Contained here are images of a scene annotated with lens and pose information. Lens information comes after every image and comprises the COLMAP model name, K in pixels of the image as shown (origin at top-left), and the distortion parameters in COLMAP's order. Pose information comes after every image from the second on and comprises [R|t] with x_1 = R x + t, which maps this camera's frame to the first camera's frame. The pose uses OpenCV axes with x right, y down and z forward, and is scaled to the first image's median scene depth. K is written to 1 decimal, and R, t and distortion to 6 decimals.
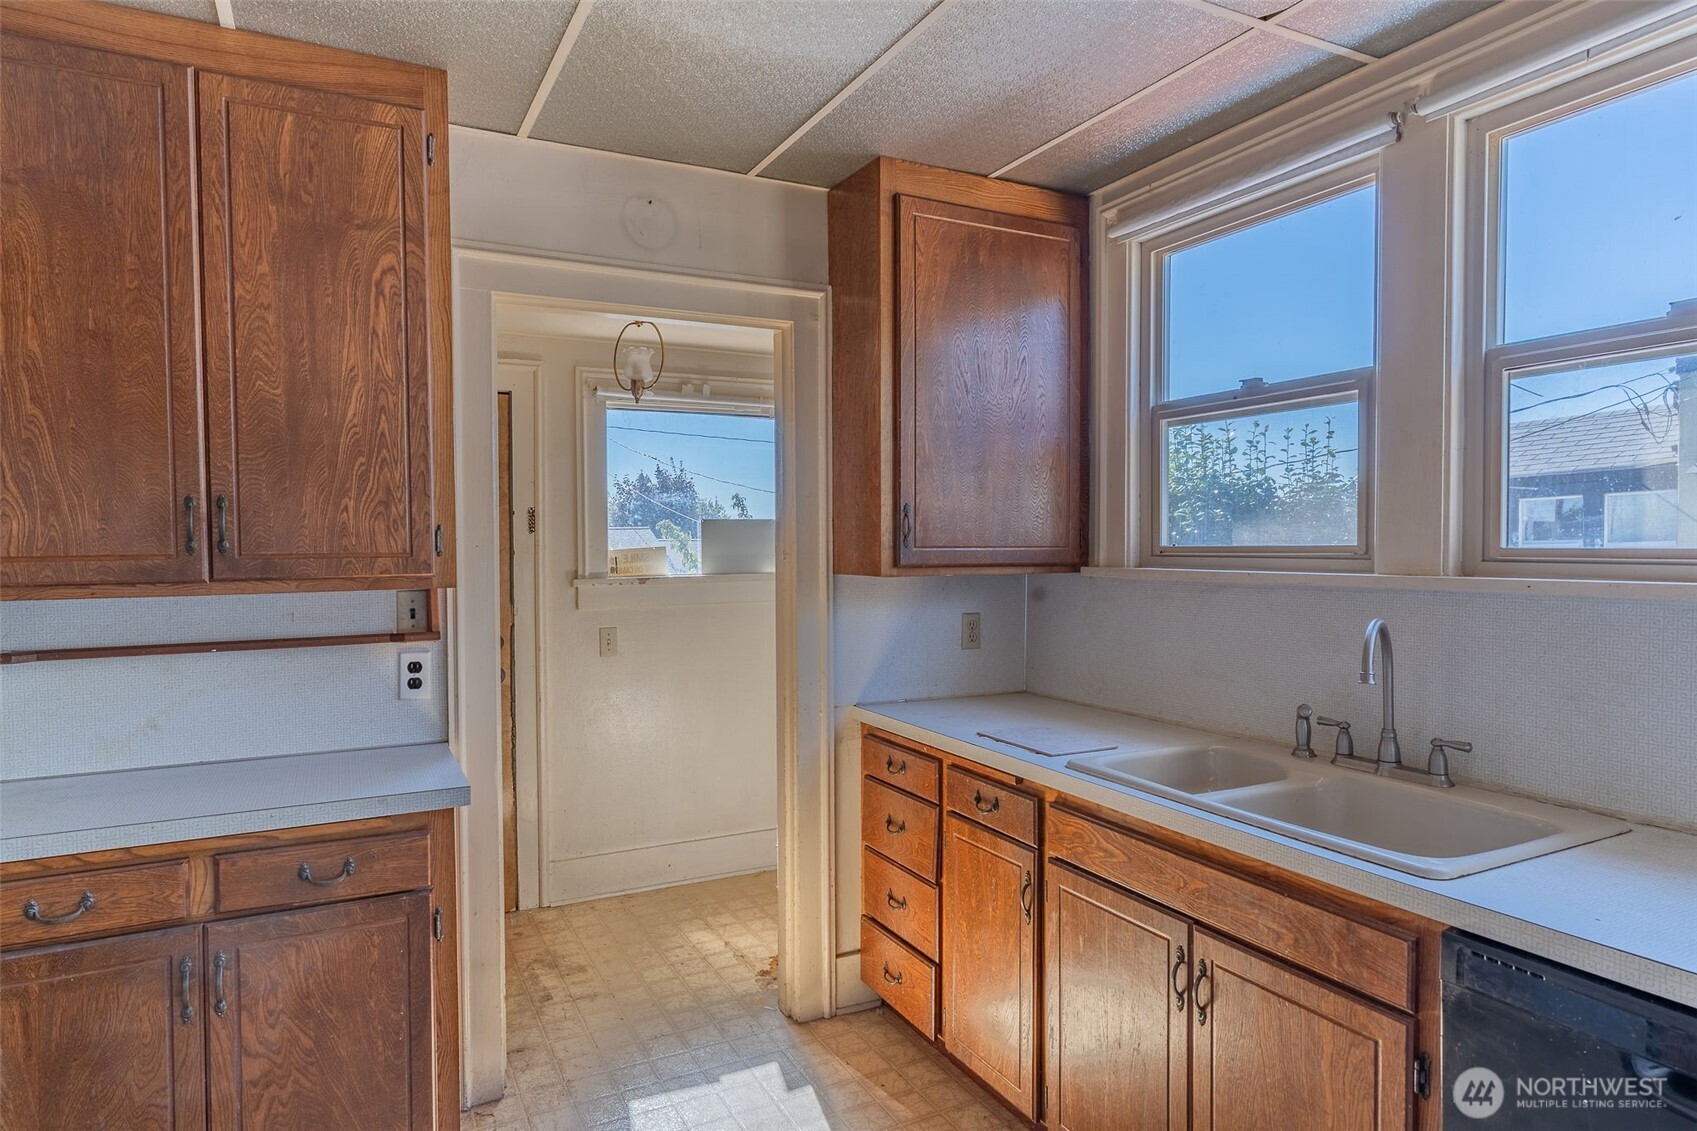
lens RADIAL K [[988.5, 0, 848.5], [0, 988.5, 565.5], [0, 0, 1]] dist [-0.002189, 0.000918]
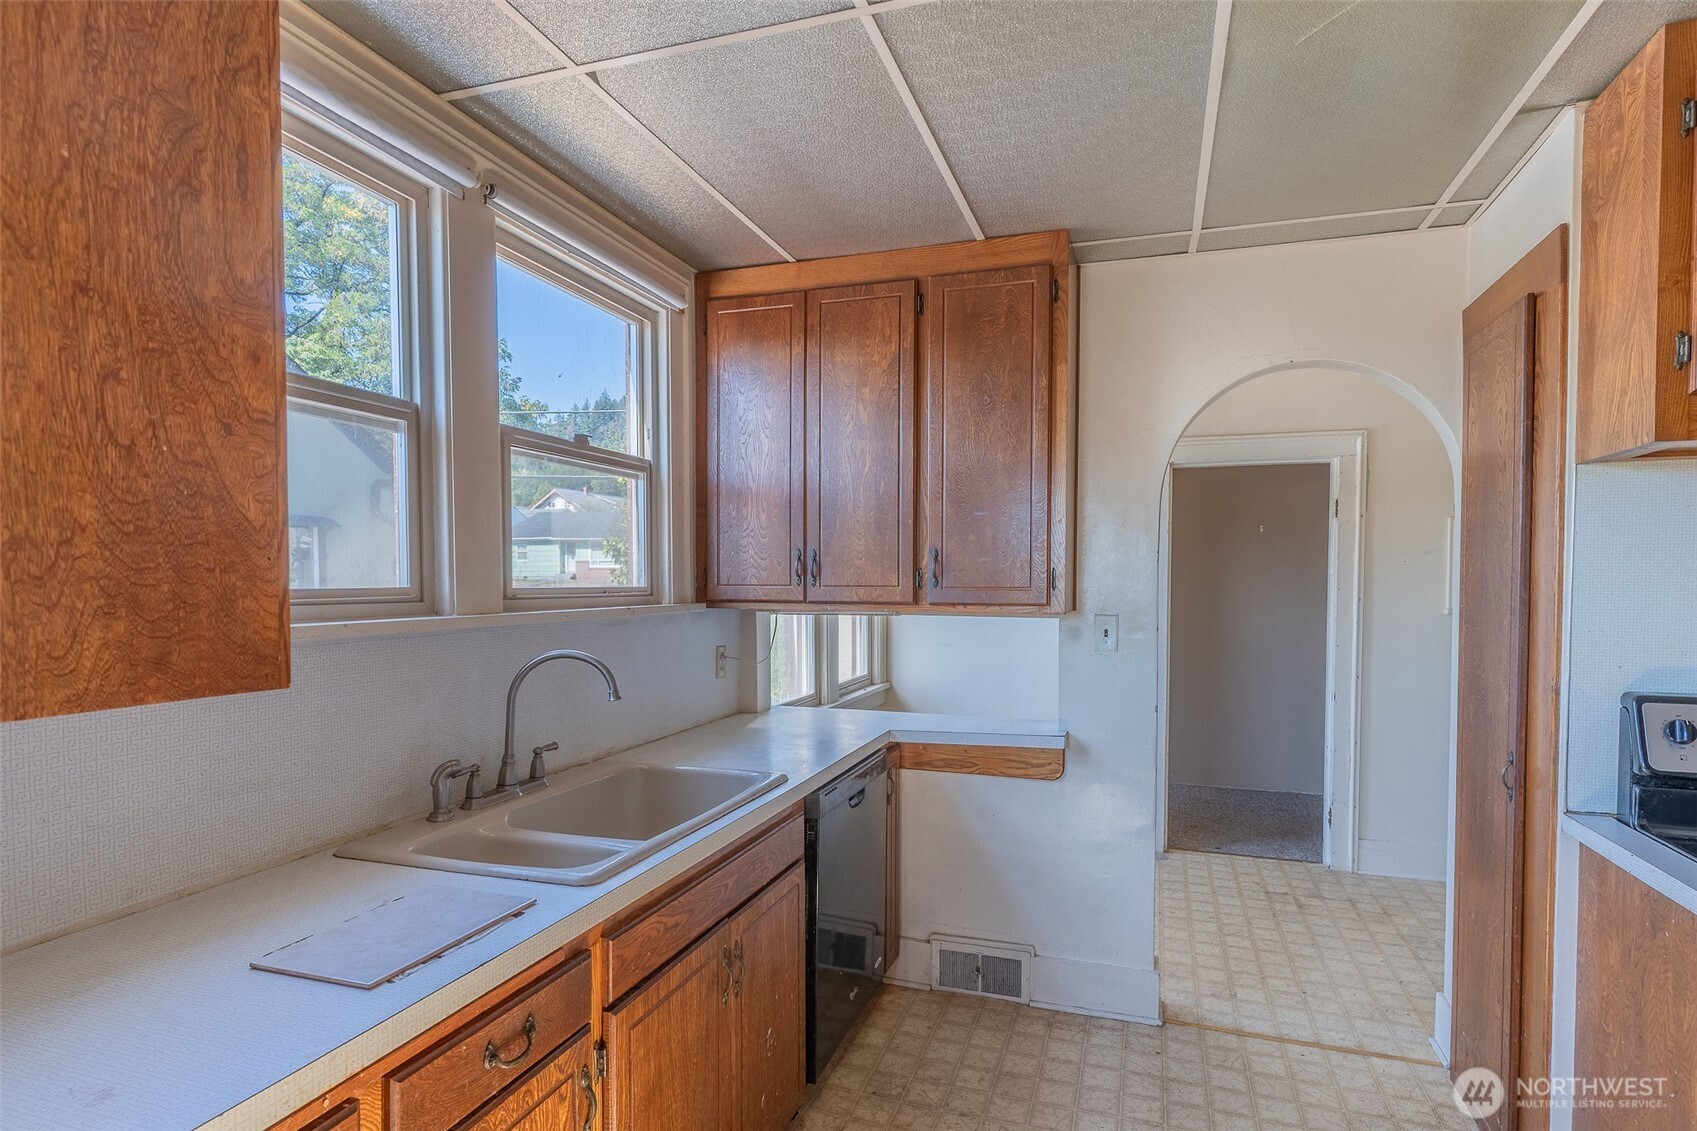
lens RADIAL K [[873.3, 0, 851.9], [0, 873.3, 609.8], [0, 0, 1]] dist [0.000924, 0.000114]
pose [[-0.694272, -0.020655, 0.719416, -0.286129], [0.020109, 0.998641, 0.048079, -0.023343], [-0.719431, 0.047847, -0.692914, 0.971277]]
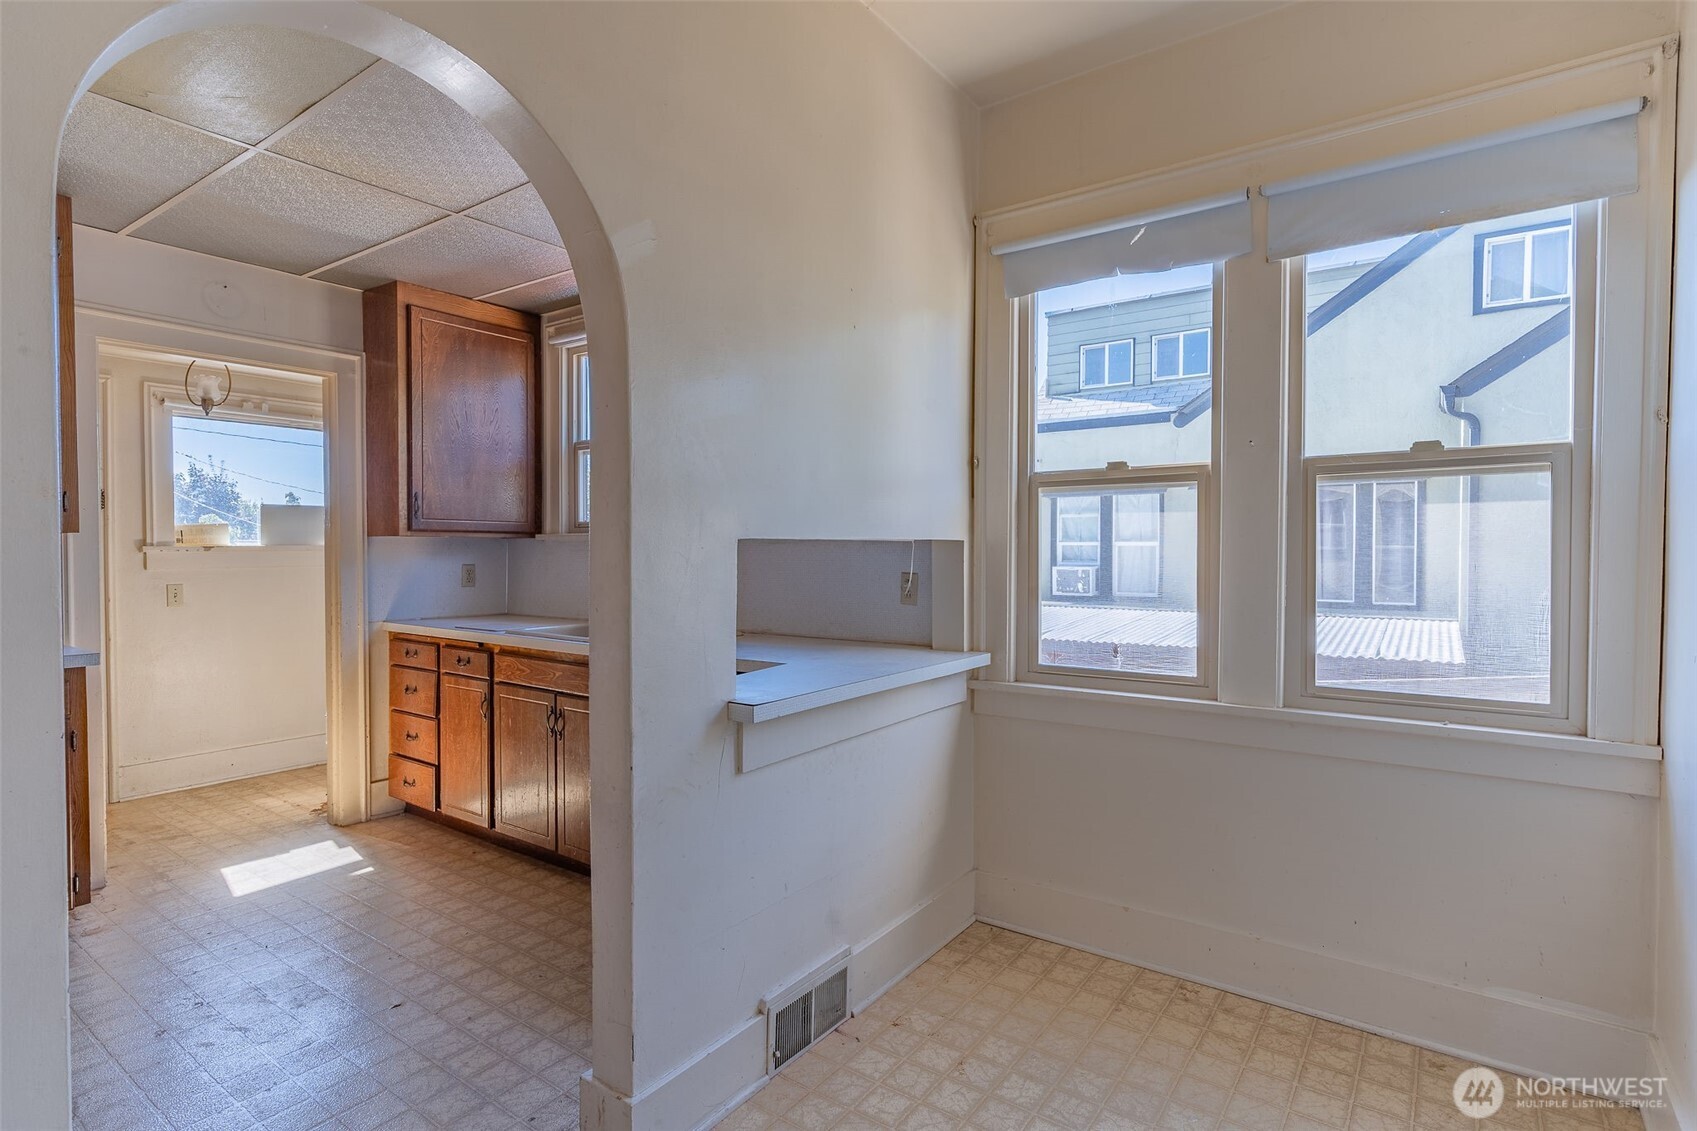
lens RADIAL K [[831.3, 0, 848.5], [0, 831.3, 565.5], [0, 0, 1]] dist [-0.003501, -0.000758]
pose [[0.885954, -0.003229, 0.463761, 0.051954], [0.004264, 0.999990, -0.001183, 0.061936], [-0.463753, 0.003026, 0.885959, -0.538236]]
